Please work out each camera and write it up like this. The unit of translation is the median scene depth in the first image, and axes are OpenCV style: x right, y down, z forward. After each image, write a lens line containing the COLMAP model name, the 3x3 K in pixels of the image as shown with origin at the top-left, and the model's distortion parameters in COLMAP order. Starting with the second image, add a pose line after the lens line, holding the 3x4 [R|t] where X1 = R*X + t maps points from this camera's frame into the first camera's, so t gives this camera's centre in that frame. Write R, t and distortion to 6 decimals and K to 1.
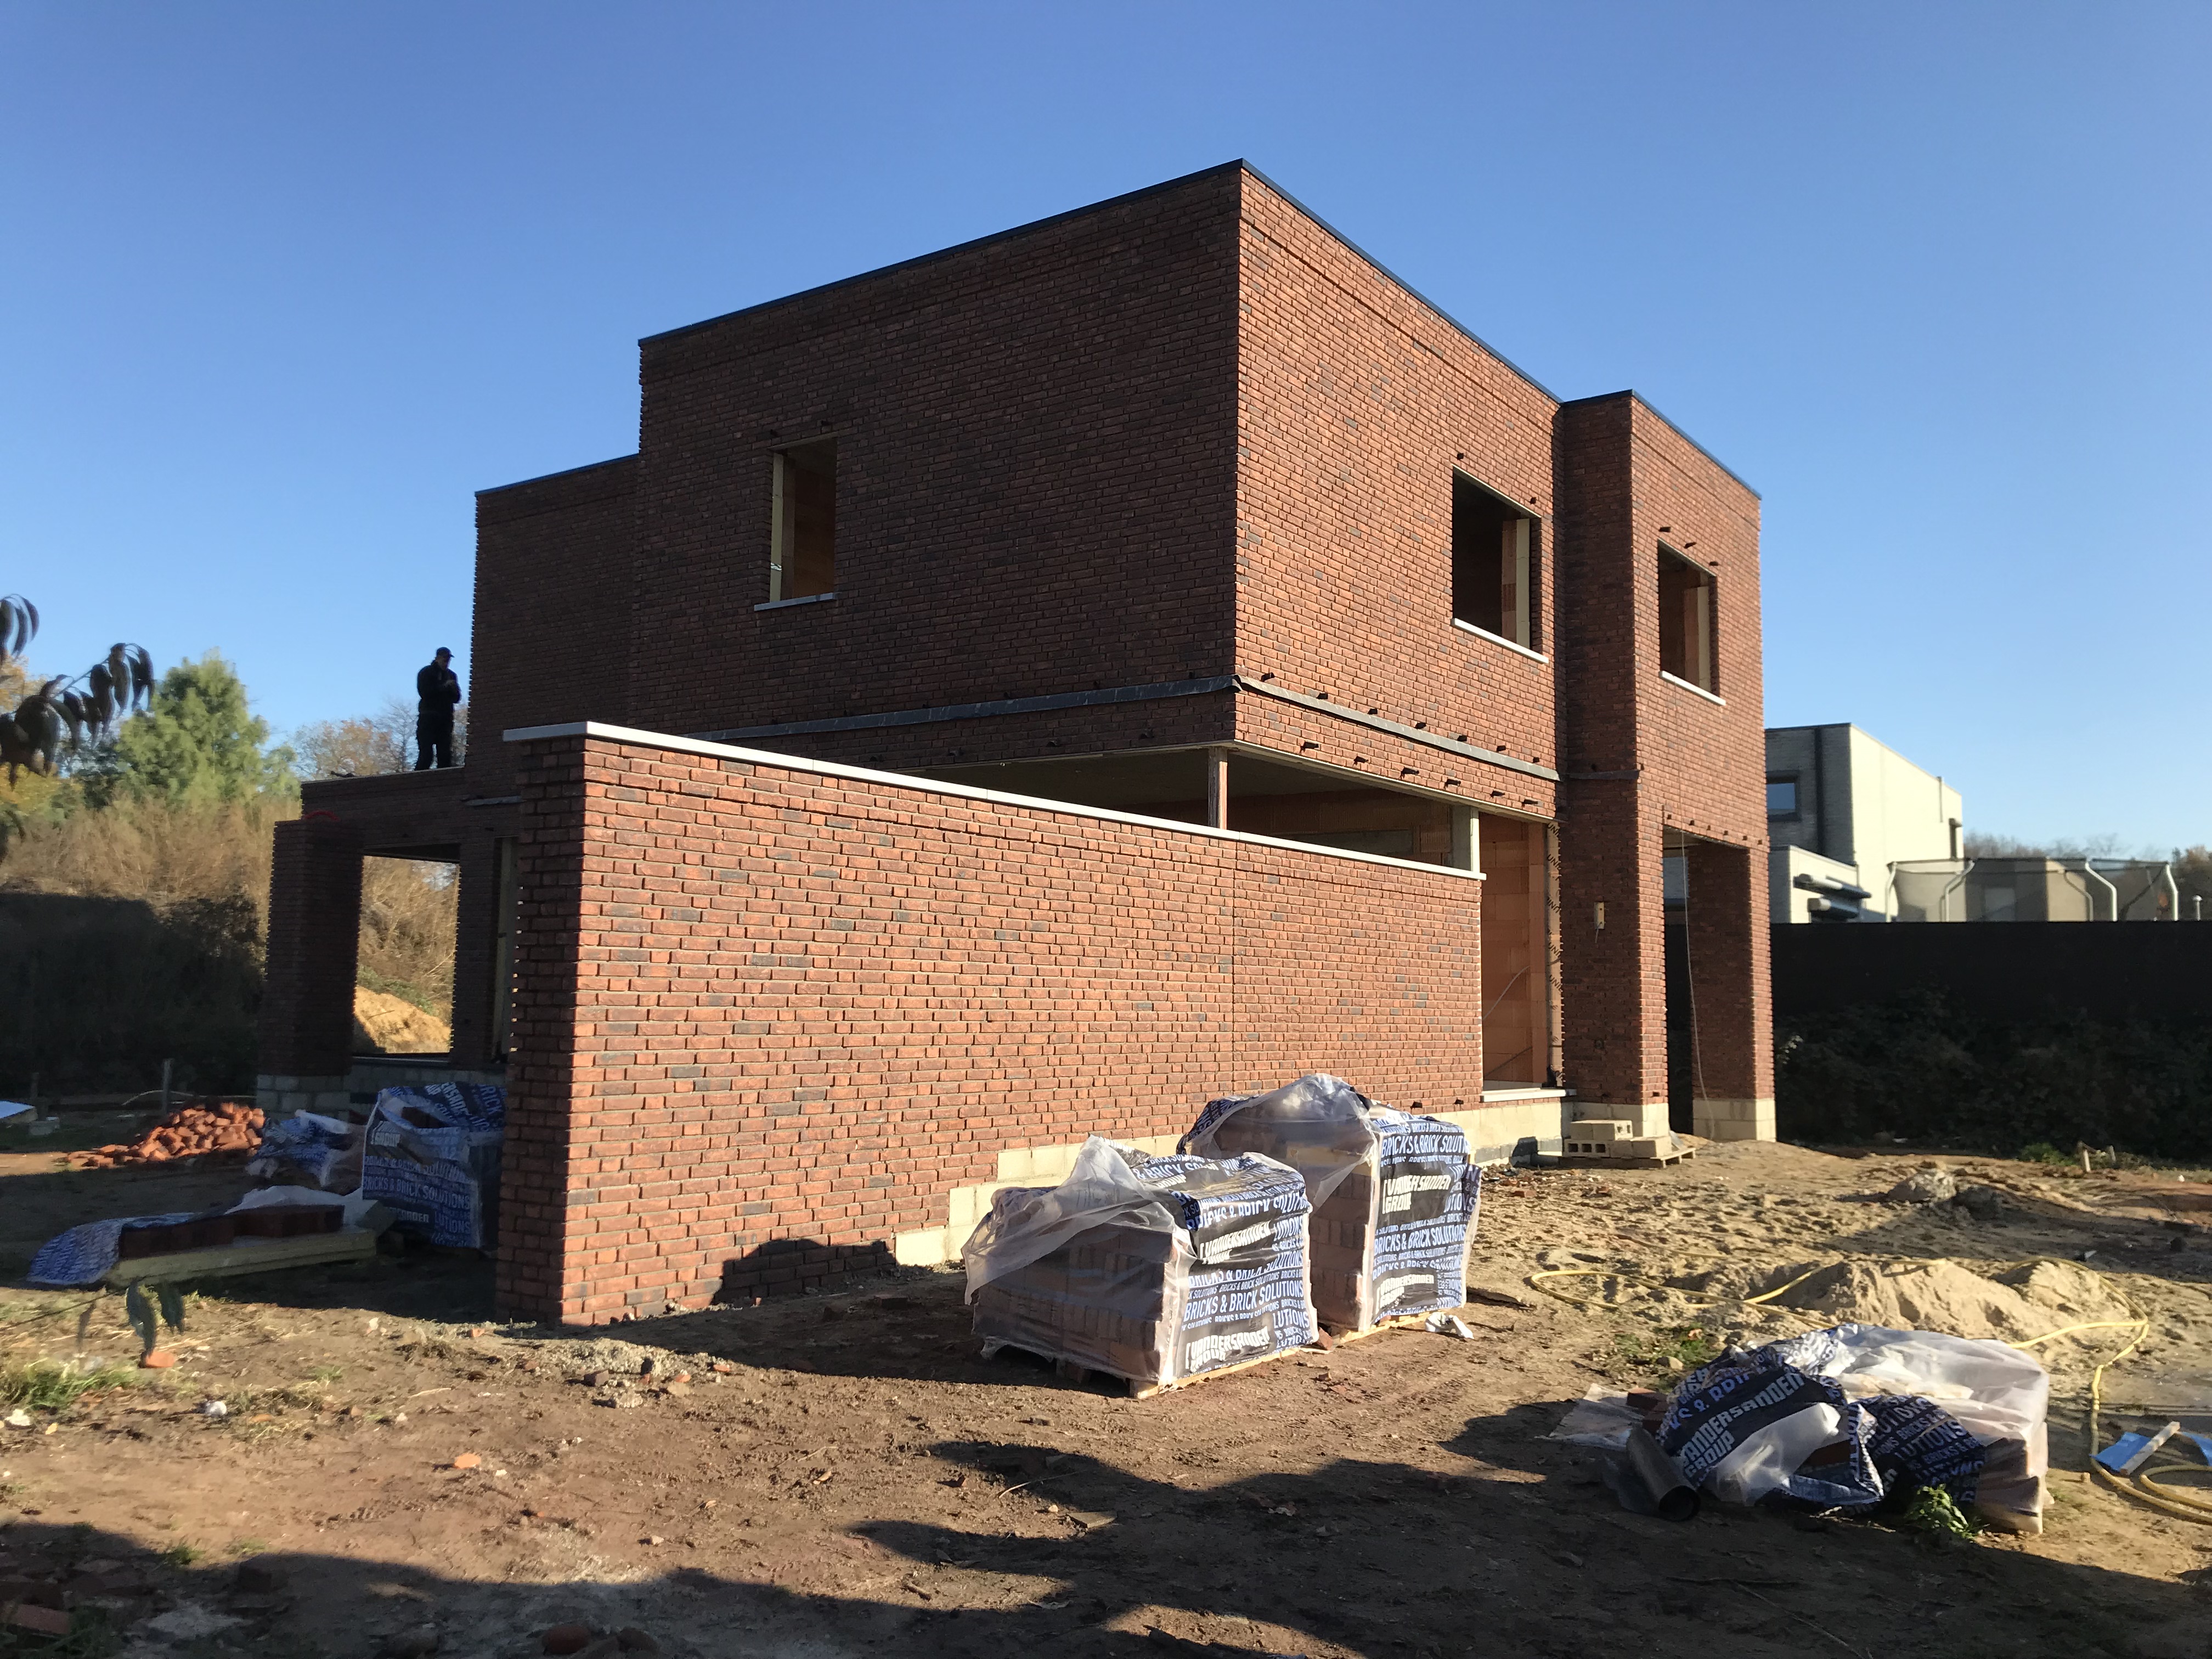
lens RADIAL K [[1861.4, 0, 1094.5], [0, 1861.4, 838.0], [0, 0, 1]] dist [0.060661, -0.129530]
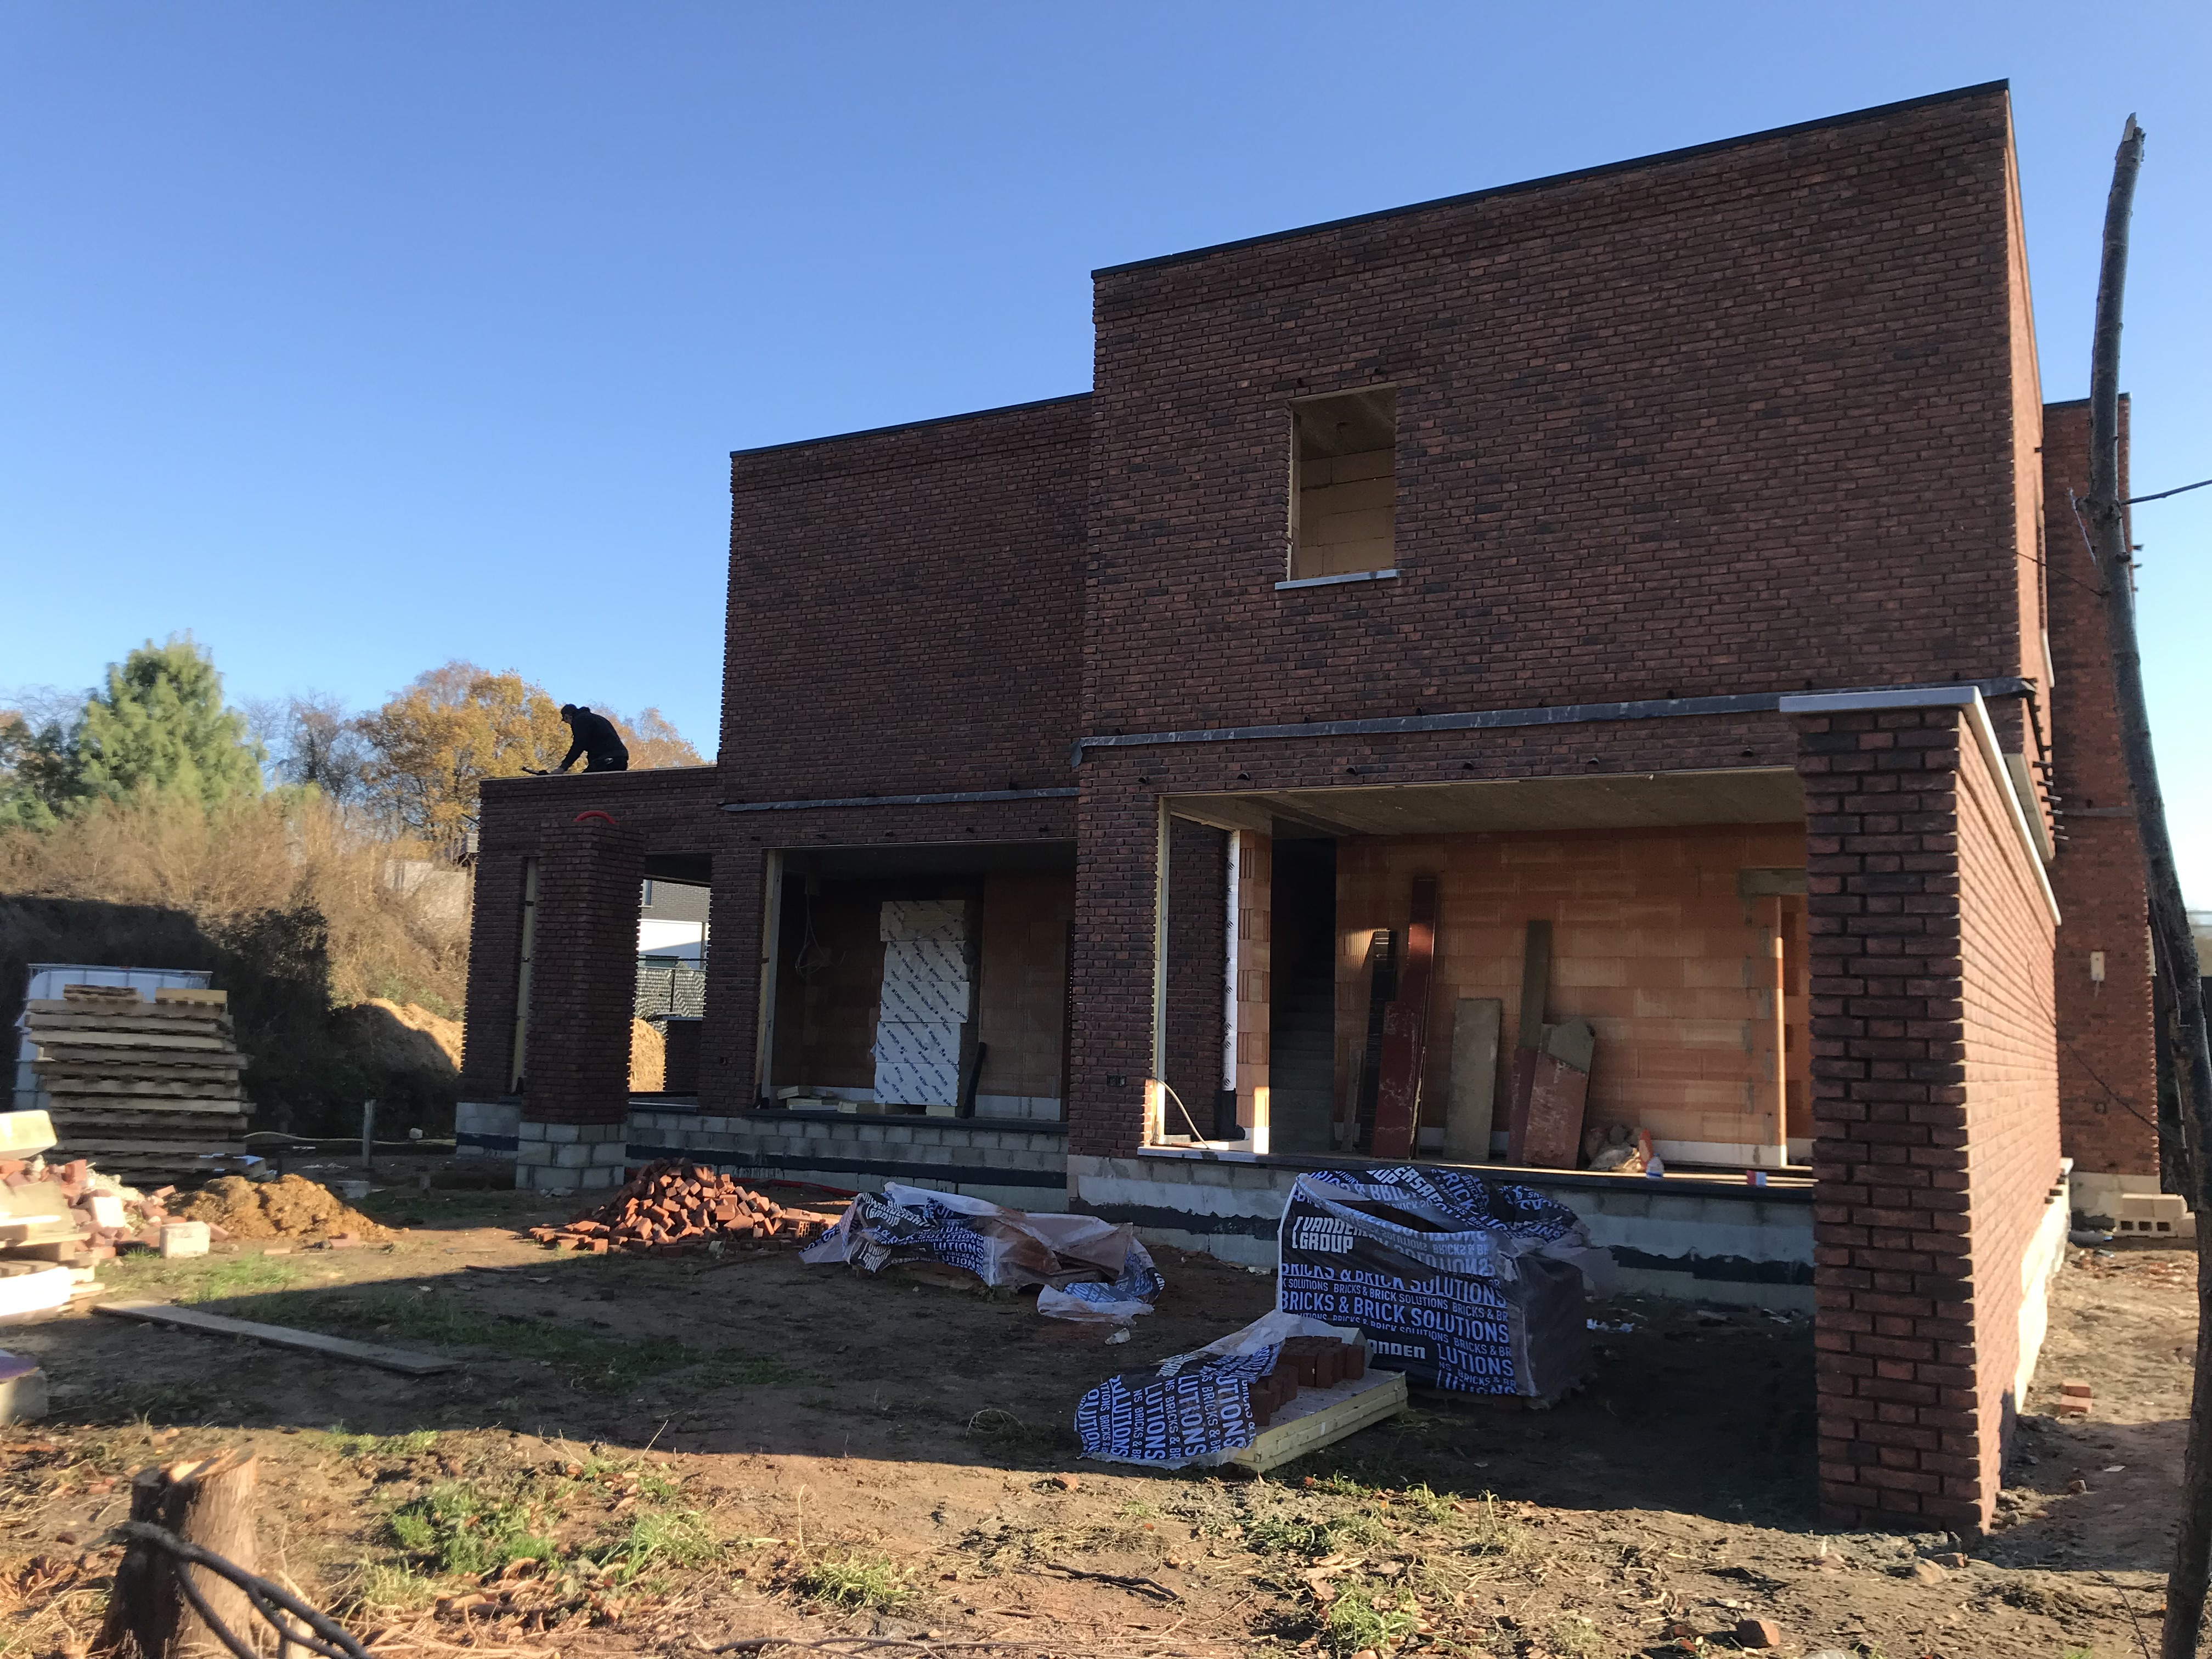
lens RADIAL K [[1861.4, 0, 1084.3], [0, 1861.4, 823.6], [0, 0, 1]] dist [0.060661, -0.129530]
pose [[0.993716, 0.027959, 0.108386, -0.384740], [-0.025293, 0.999345, -0.025893, 0.010211], [-0.109039, 0.022989, 0.993772, 0.180010]]
